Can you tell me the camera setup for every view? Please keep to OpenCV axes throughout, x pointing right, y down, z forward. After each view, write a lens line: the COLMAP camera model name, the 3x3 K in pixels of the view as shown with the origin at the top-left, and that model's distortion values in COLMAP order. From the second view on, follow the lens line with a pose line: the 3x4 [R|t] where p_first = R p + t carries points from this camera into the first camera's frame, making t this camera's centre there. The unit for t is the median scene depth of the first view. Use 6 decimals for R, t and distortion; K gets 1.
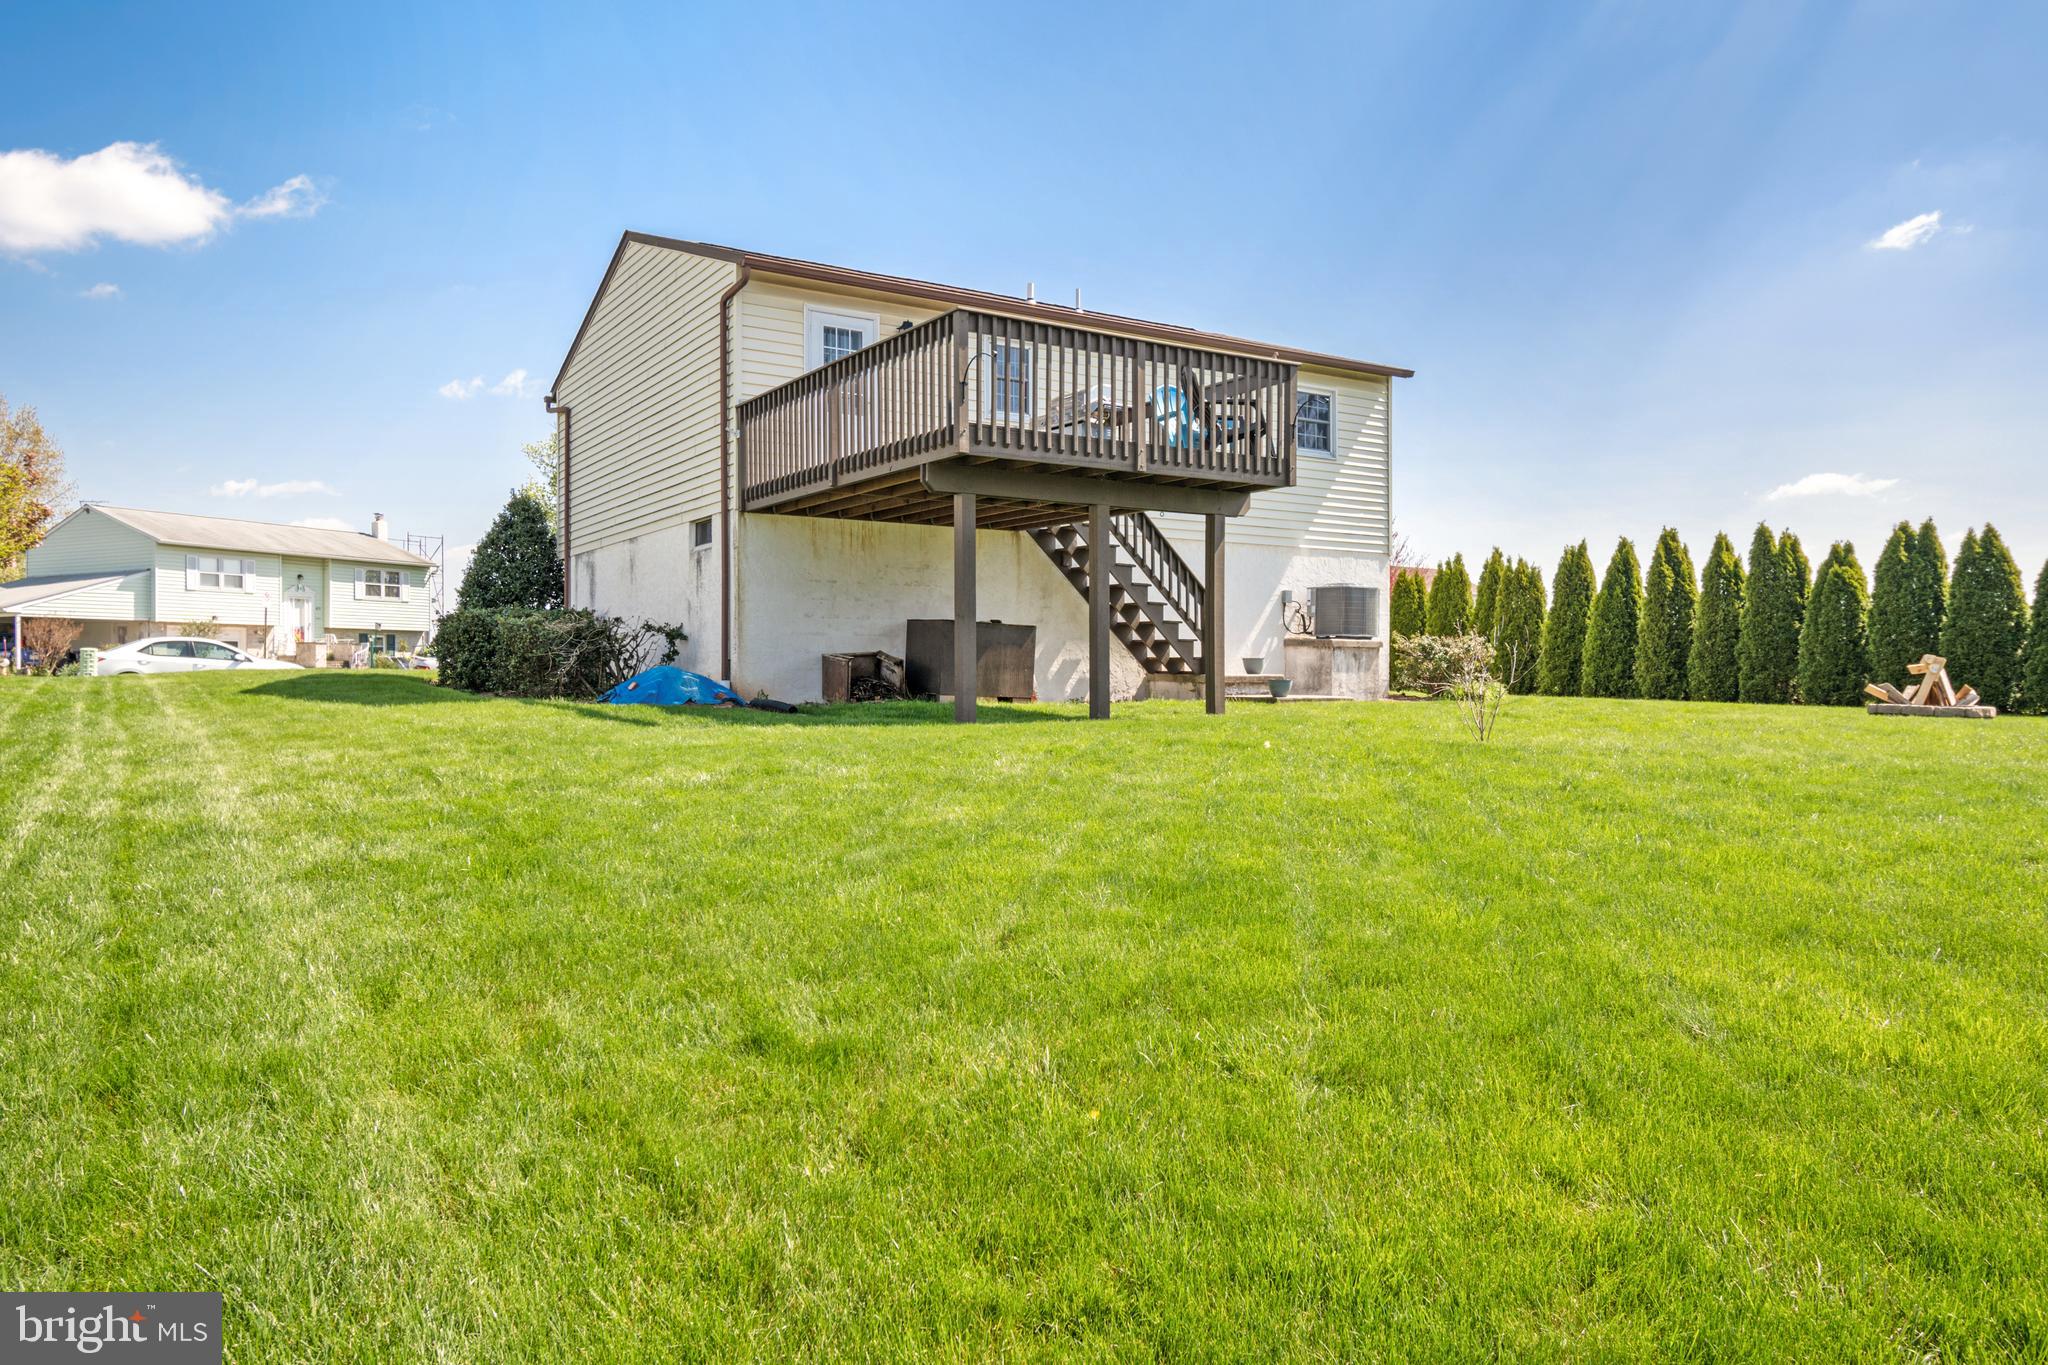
lens RADIAL K [[1328.0, 0, 1013.2], [0, 1328.0, 683.5], [0, 0, 1]] dist [0.004924, 0.002706]
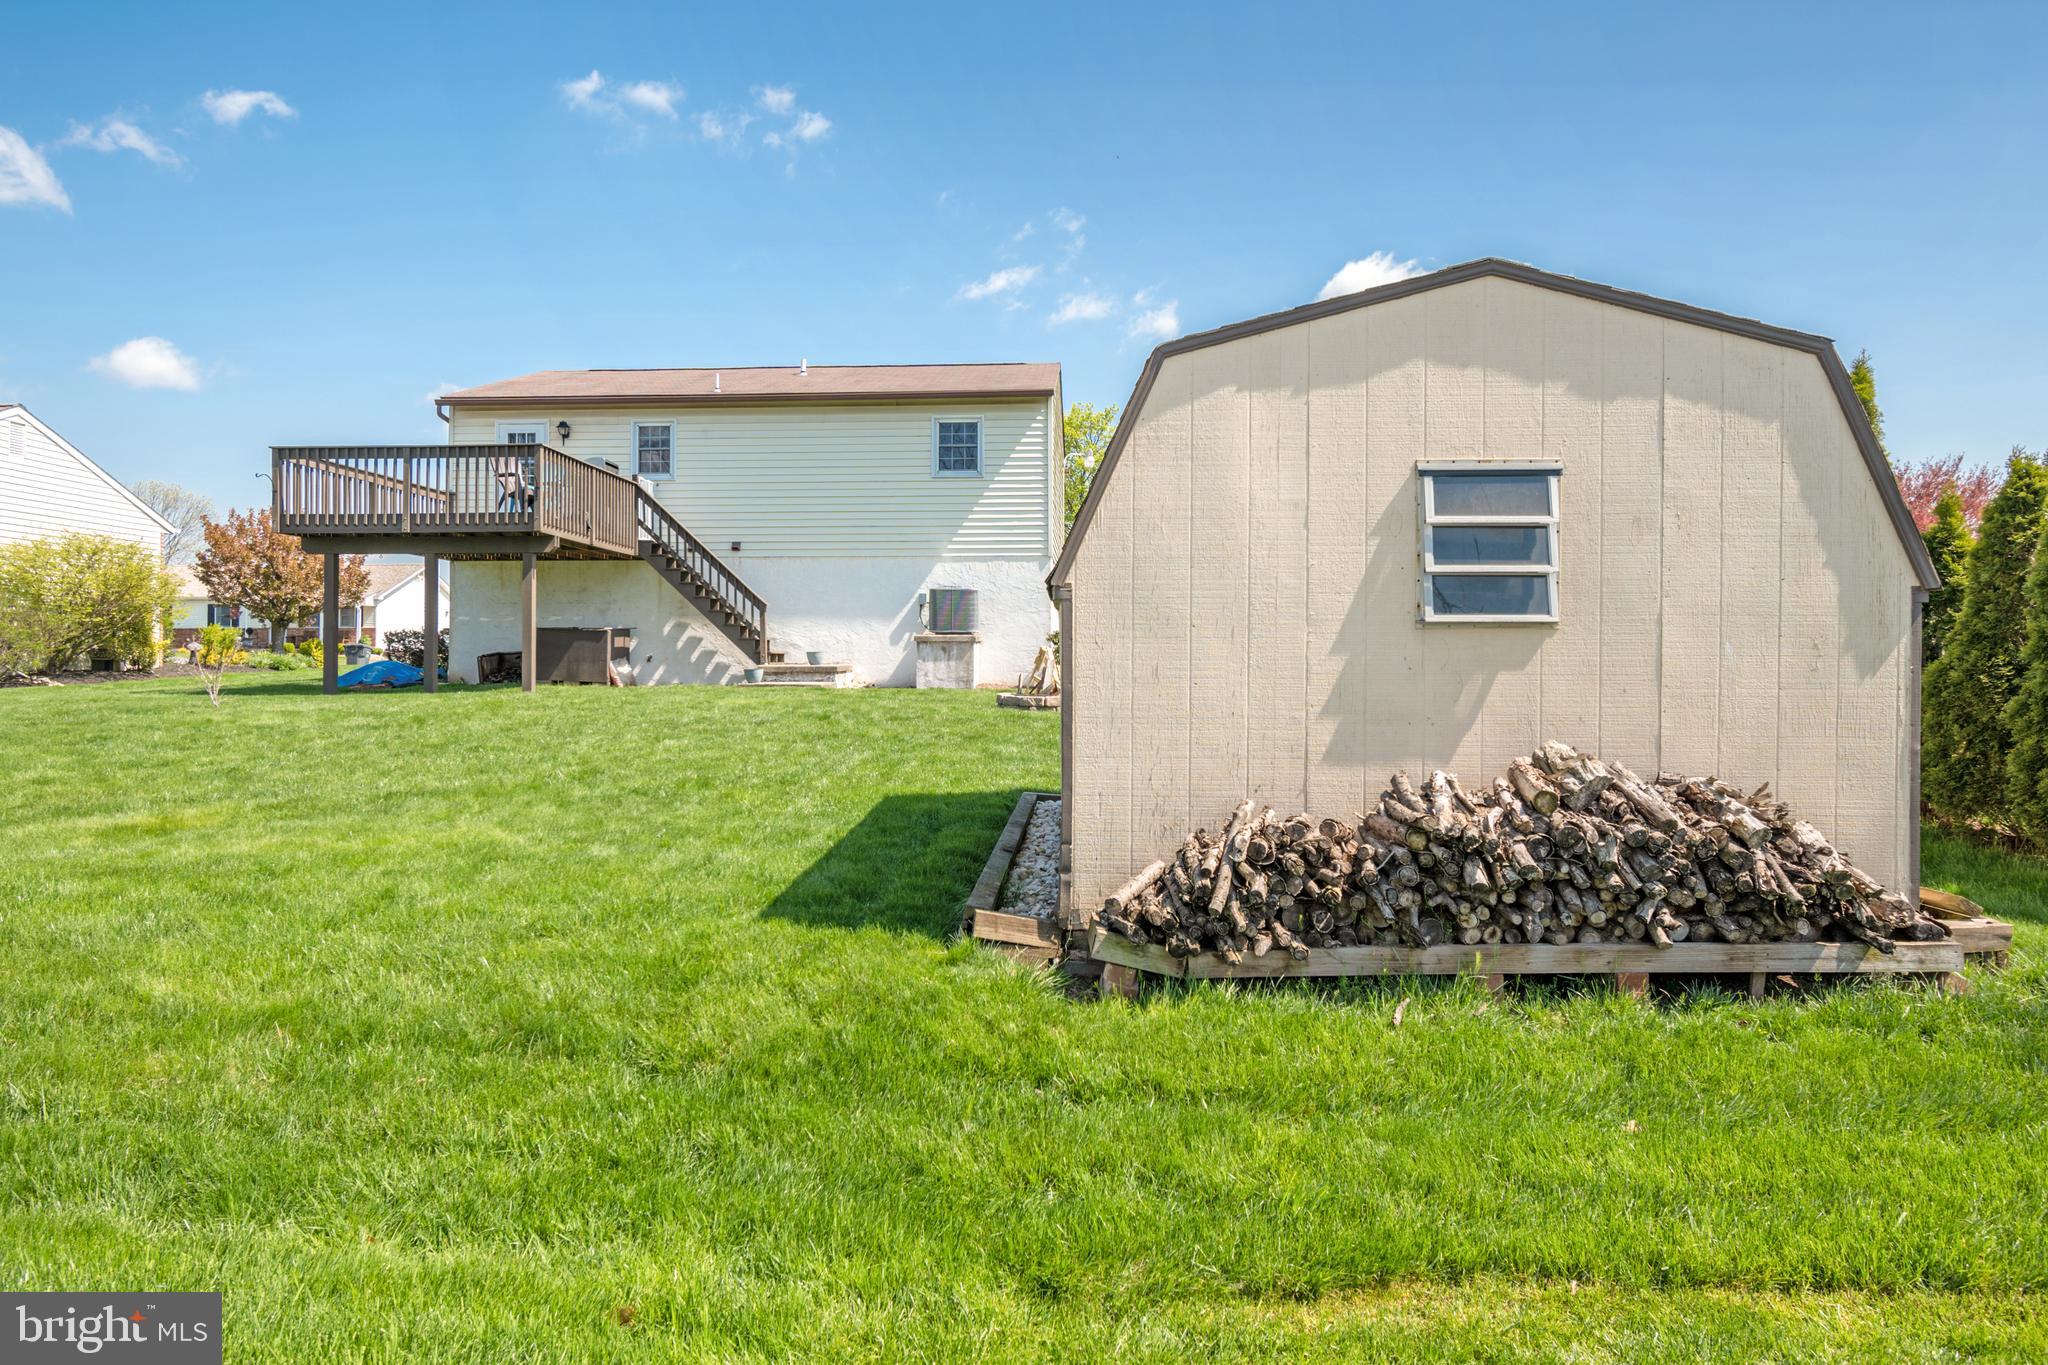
lens RADIAL K [[1288.5, 0, 1029.9], [0, 1288.5, 677.1], [0, 0, 1]] dist [0.002340, 0.004366]
pose [[0.817282, 0.000825, -0.576238, 0.970260], [-0.002179, 0.999996, -0.001659, 0.006068], [0.576234, 0.002612, 0.817281, 0.123659]]
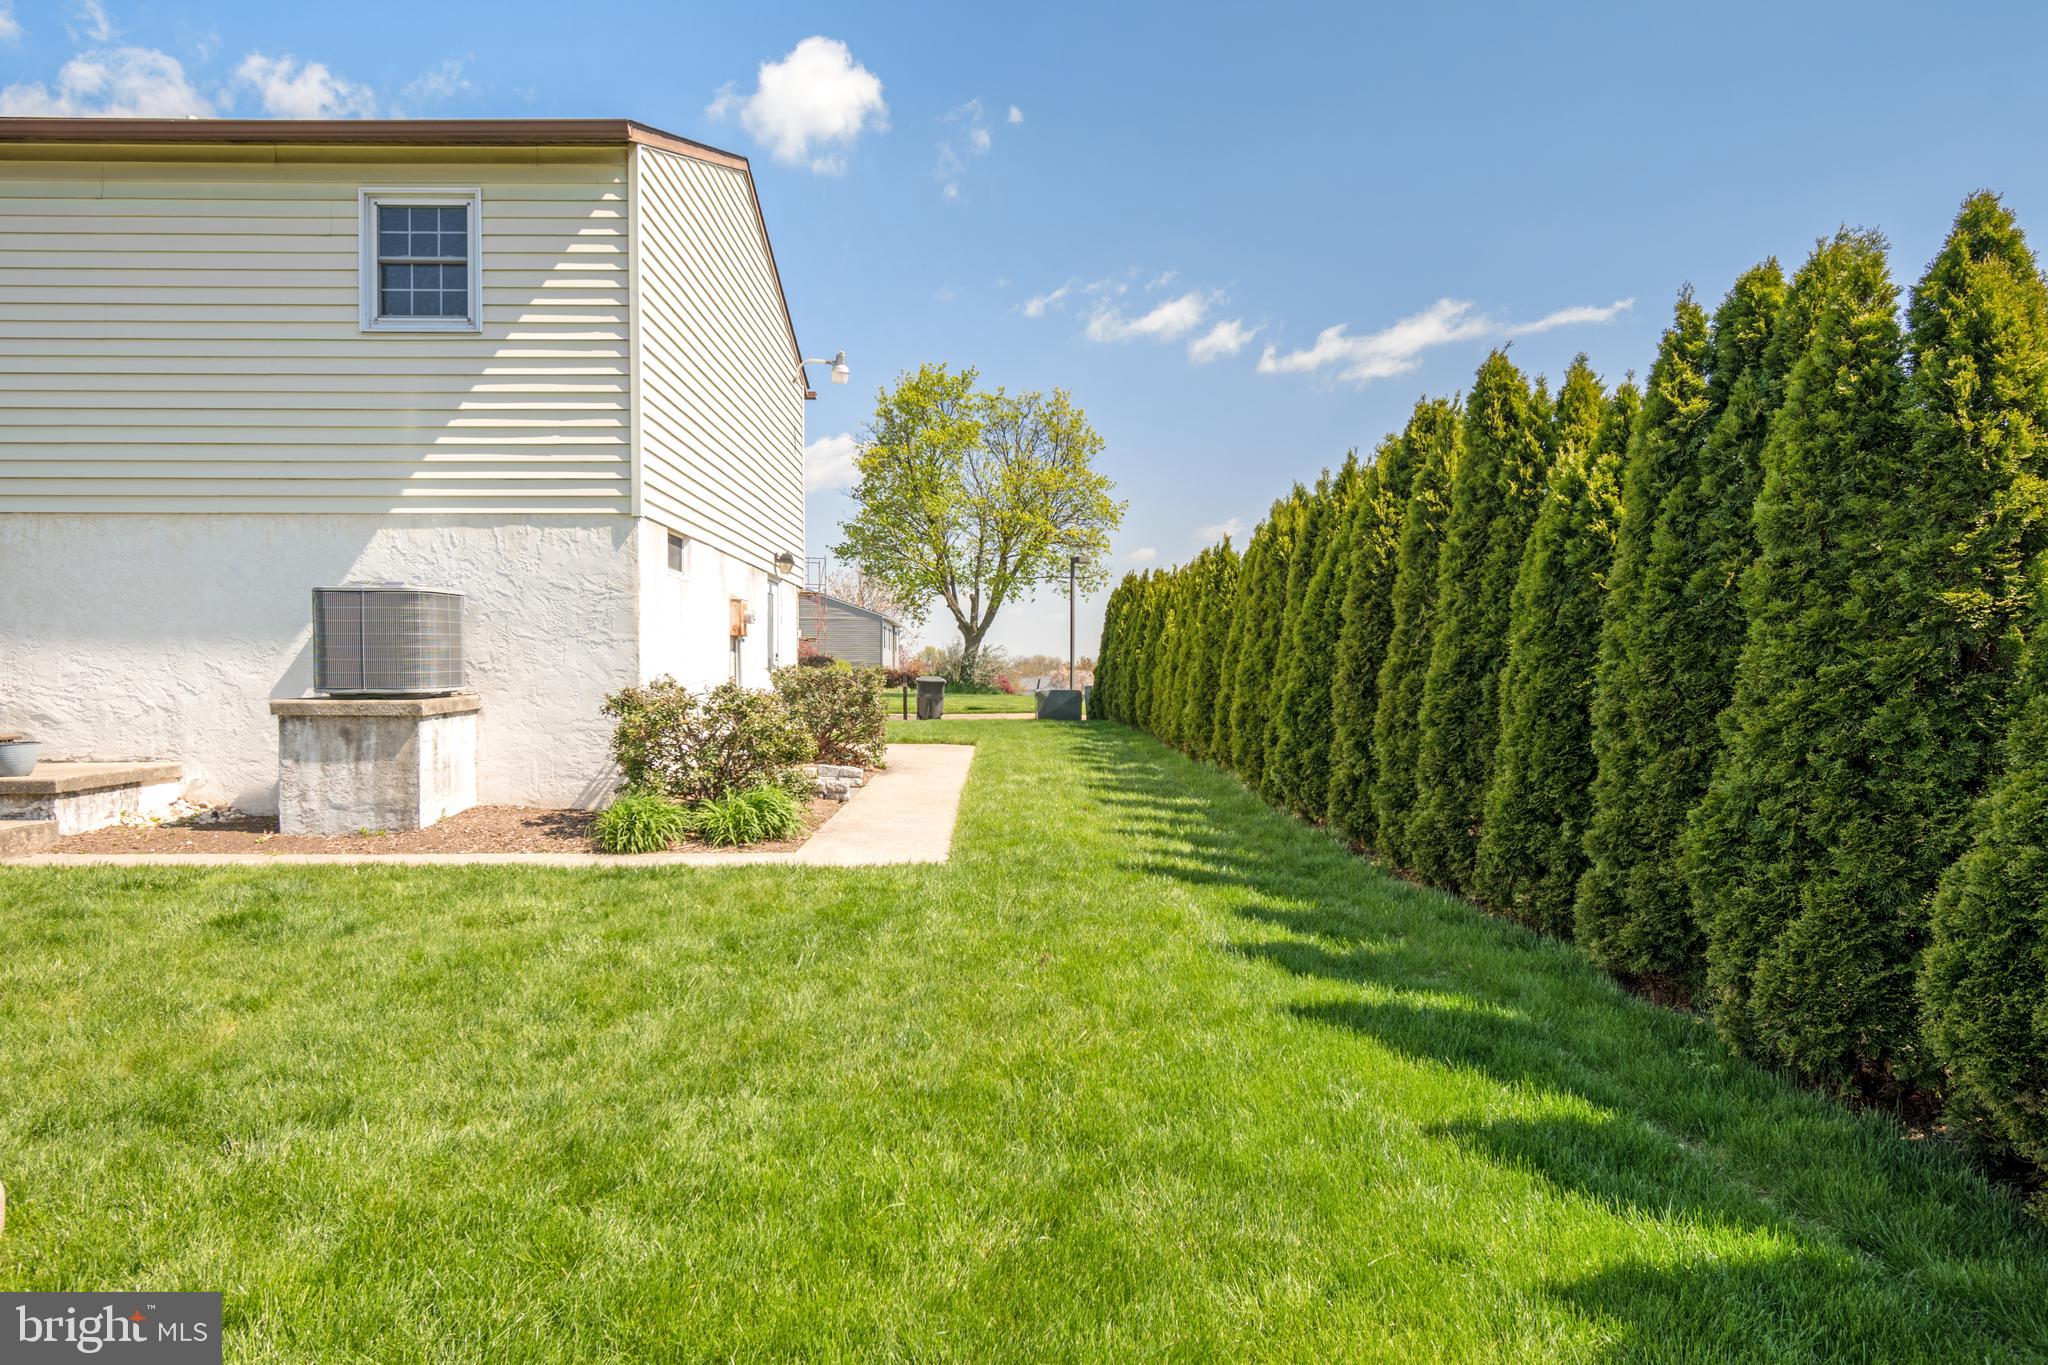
lens RADIAL K [[1288.5, 0, 994.1], [0, 1288.5, 709.9], [0, 0, 1]] dist [0.002340, 0.004366]
pose [[0.843533, 0.010908, -0.536966, 0.706179], [-0.001585, 0.999840, 0.017821, -0.037877], [0.537074, -0.014181, 0.843416, 0.735329]]
